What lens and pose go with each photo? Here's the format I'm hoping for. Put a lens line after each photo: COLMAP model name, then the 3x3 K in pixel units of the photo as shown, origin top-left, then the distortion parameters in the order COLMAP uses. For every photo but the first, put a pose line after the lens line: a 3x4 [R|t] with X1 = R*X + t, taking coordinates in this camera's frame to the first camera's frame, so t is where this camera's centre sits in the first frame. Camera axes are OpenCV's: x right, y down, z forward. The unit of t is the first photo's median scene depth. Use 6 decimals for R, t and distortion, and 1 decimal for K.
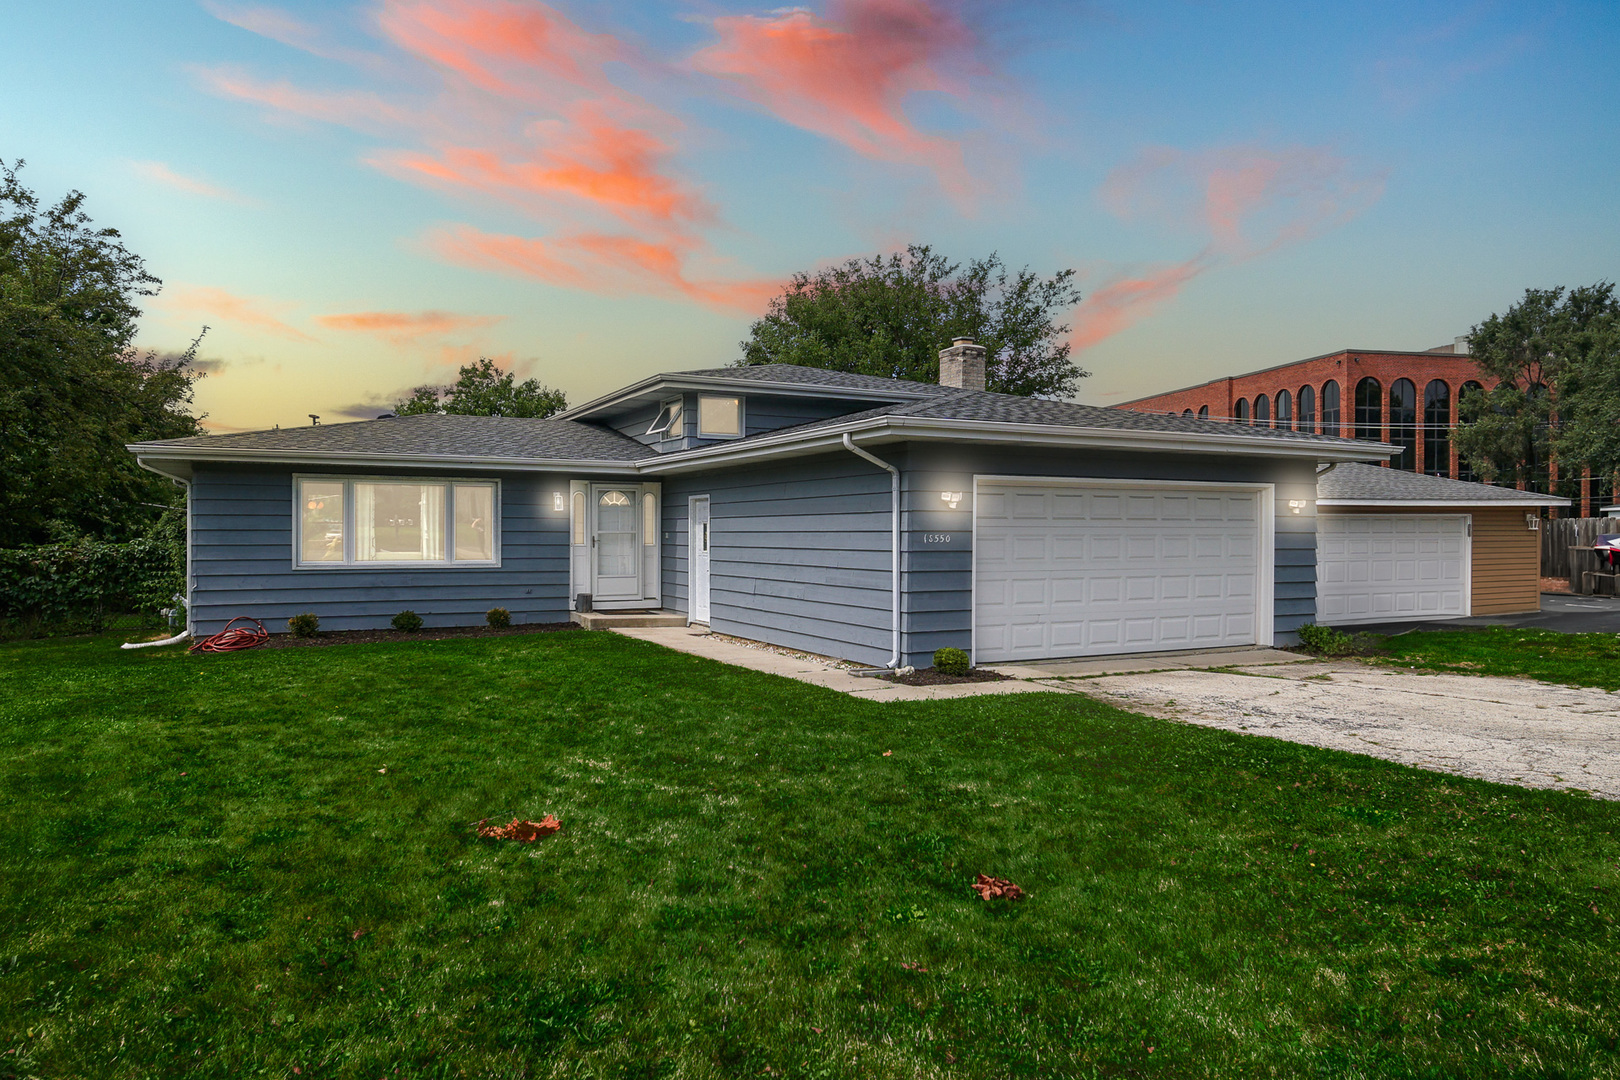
lens RADIAL K [[840.8, 0, 810.0], [0, 840.8, 540.0], [0, 0, 1]] dist [0.010651, 0.000257]
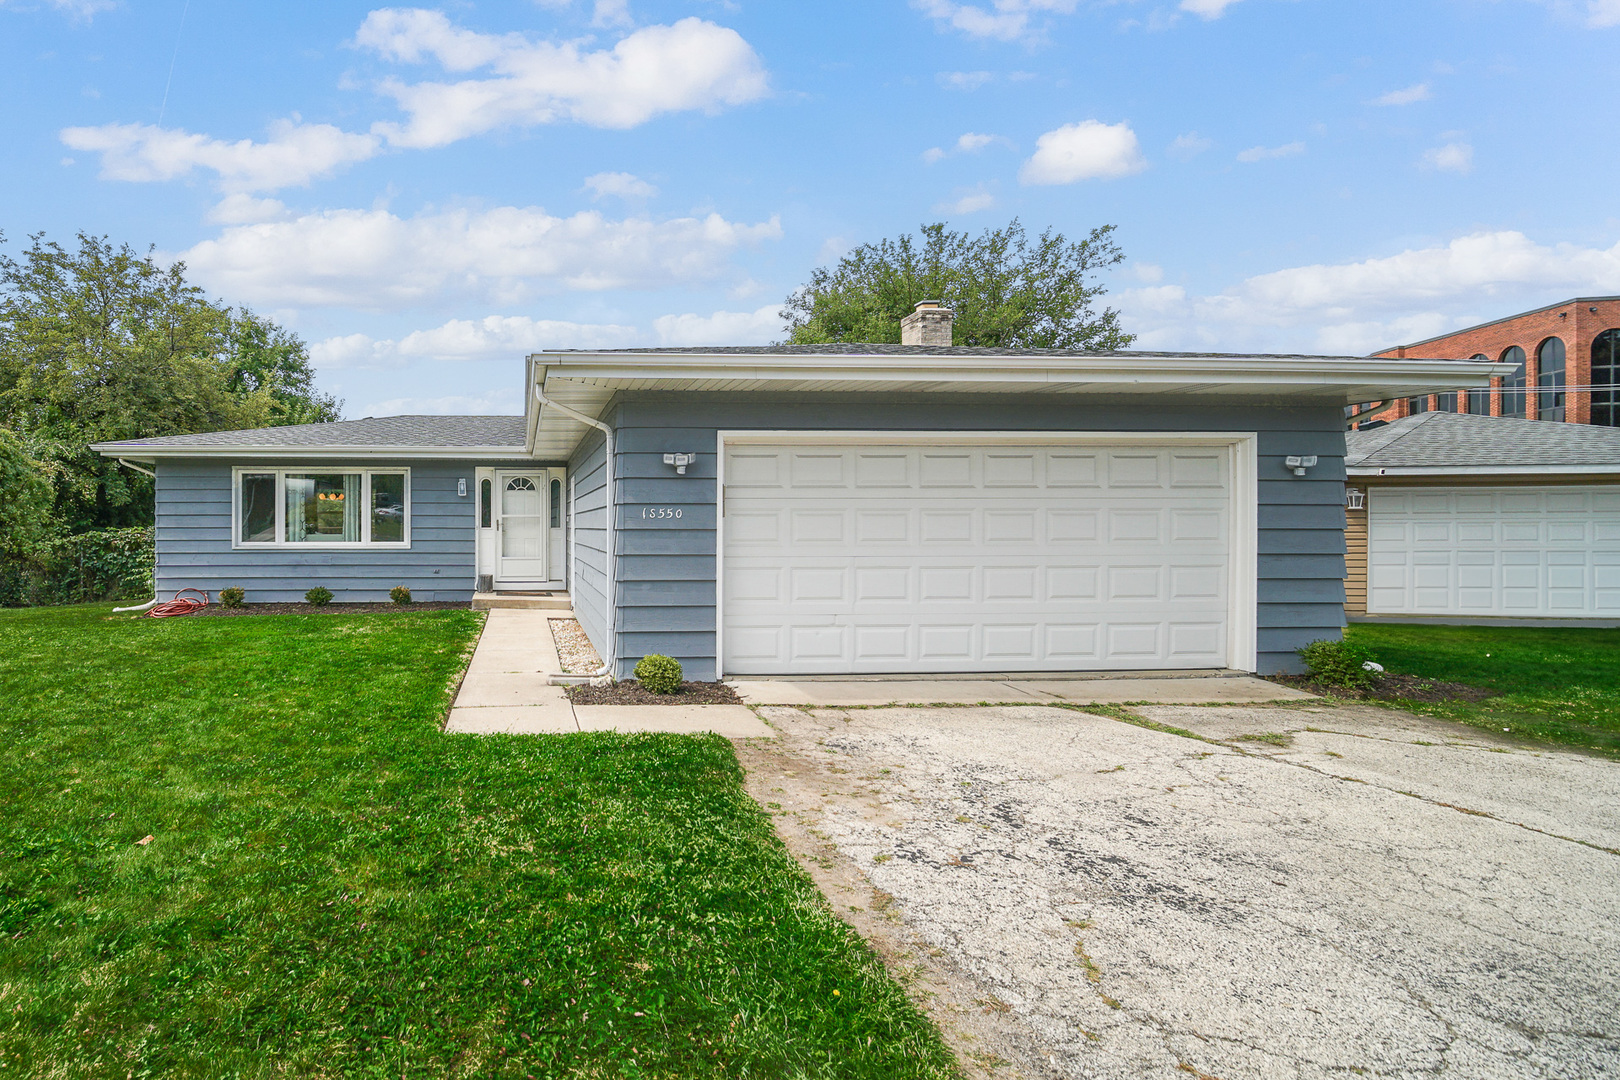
lens RADIAL K [[643.4, 0, 805.4], [0, 643.4, 532.2], [0, 0, 1]] dist [0.000185, 0.000453]
pose [[0.938372, -0.002453, -0.345618, 0.383820], [0.001619, 0.999995, -0.002702, 0.013939], [0.345623, 0.001976, 0.938371, 0.386278]]
